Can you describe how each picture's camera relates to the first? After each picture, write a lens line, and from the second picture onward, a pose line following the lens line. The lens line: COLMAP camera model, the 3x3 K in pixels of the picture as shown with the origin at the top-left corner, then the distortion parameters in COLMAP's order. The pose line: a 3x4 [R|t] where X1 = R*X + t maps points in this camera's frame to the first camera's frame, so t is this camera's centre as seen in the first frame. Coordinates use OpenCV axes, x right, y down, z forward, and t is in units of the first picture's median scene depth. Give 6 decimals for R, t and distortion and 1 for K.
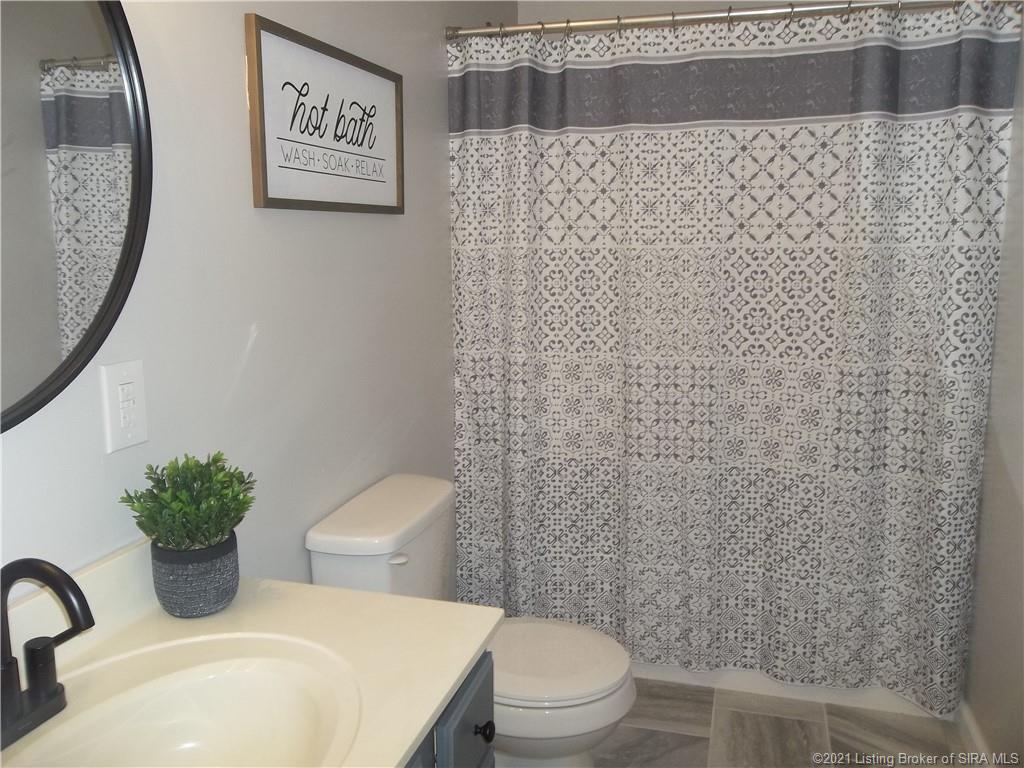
lens RADIAL K [[854.6, 0, 512.7], [0, 854.6, 384.8], [0, 0, 1]] dist [0.017041, -0.011155]
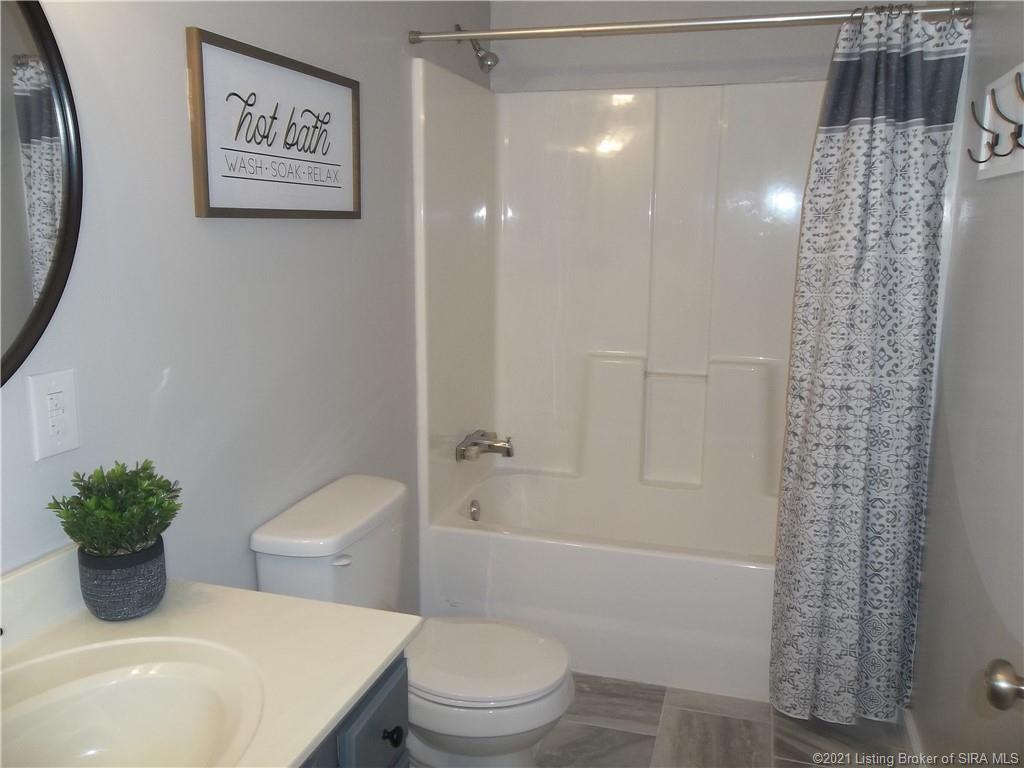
lens RADIAL K [[854.6, 0, 513.9], [0, 854.6, 384.0], [0, 0, 1]] dist [0.017041, -0.011155]
pose [[0.999898, 0.014255, -0.000268, 0.058727], [-0.014250, 0.999816, 0.012812, -0.019670], [0.000450, -0.012807, 0.999918, -0.016443]]
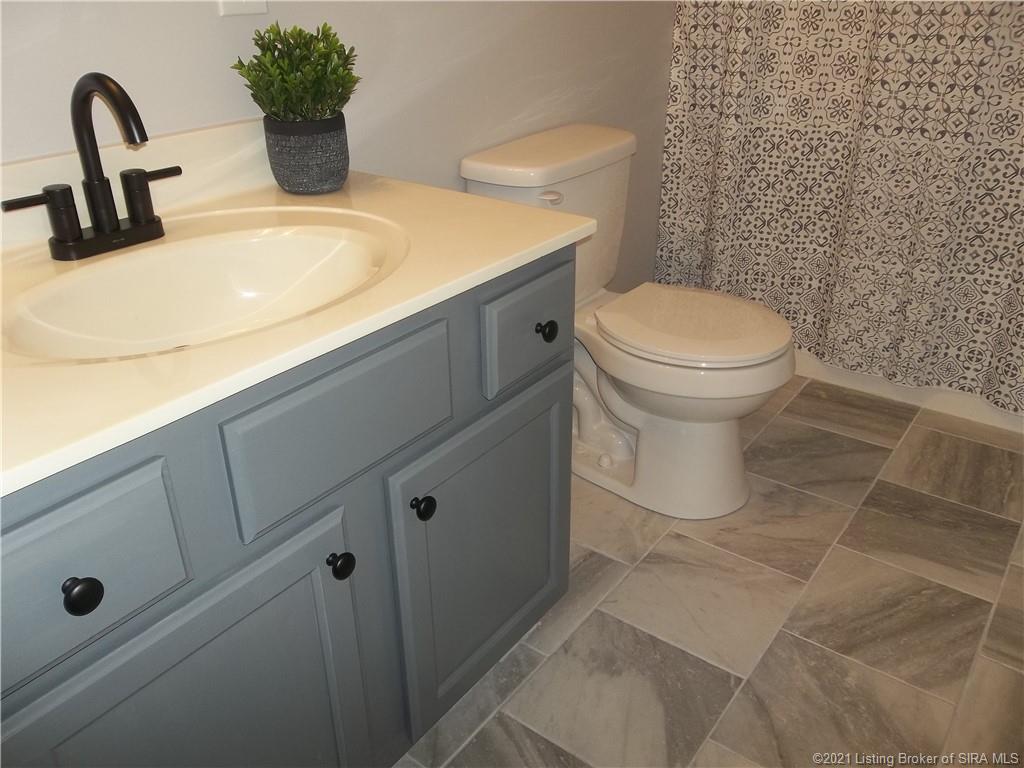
lens RADIAL K [[854.6, 0, 503.3], [0, 854.6, 378.6], [0, 0, 1]] dist [0.017041, -0.011155]
pose [[0.934757, 0.158969, -0.317739, 0.128842], [-0.057536, 0.950242, 0.306154, 0.090832], [0.350598, -0.267898, 0.897392, 0.059886]]
